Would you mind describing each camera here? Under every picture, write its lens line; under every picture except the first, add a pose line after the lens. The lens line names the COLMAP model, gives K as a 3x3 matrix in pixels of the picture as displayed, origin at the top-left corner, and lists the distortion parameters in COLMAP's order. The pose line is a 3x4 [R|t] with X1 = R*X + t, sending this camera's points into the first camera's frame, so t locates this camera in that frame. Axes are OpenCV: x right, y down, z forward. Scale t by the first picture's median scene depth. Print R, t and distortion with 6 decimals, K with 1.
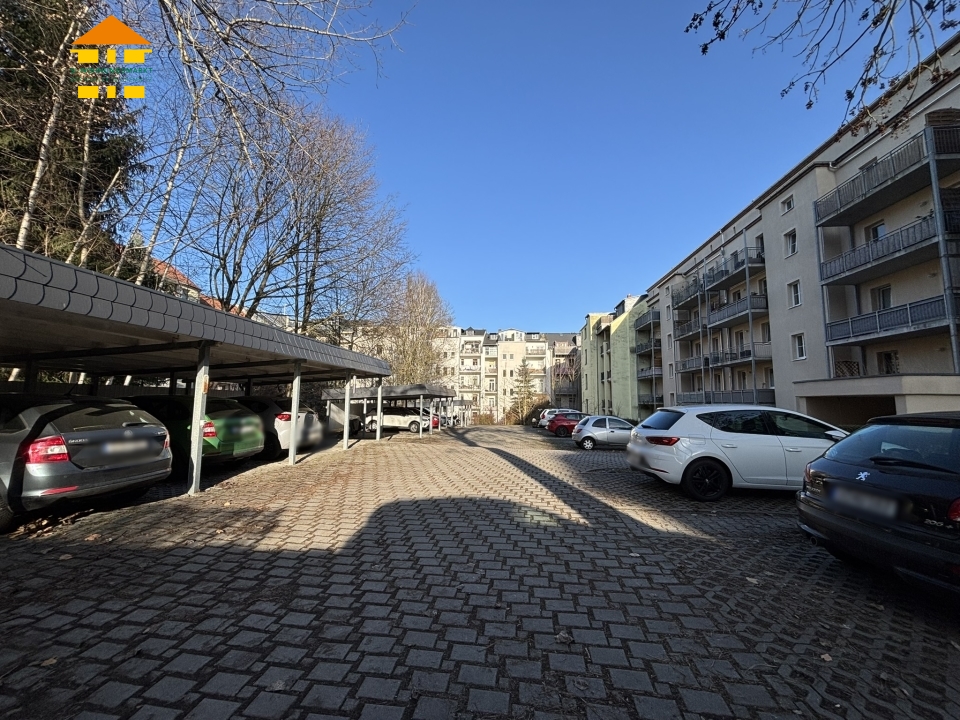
lens RADIAL K [[383.9, 0, 480.9], [0, 383.9, 359.3], [0, 0, 1]] dist [0.000363, 0.000055]
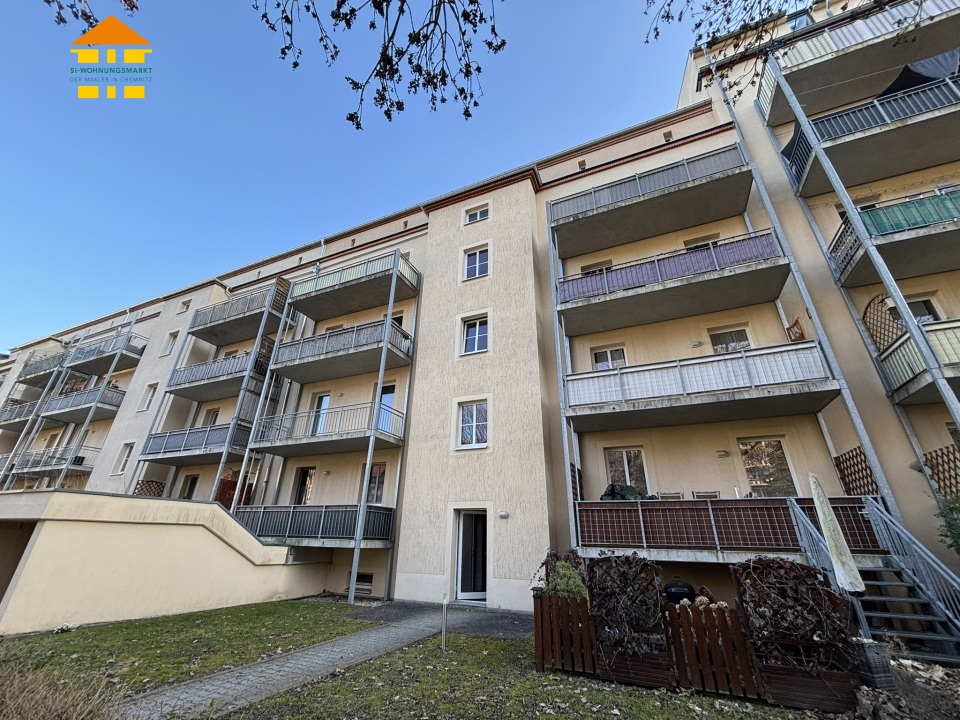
lens RADIAL K [[383.9, 0, 481.9], [0, 383.9, 359.0], [0, 0, 1]] dist [0.000363, 0.000055]
pose [[0.324175, 0.396987, 0.858669, 0.387625], [-0.114633, 0.917482, -0.380901, -0.003643], [-0.939026, 0.025047, 0.342933, -0.027234]]
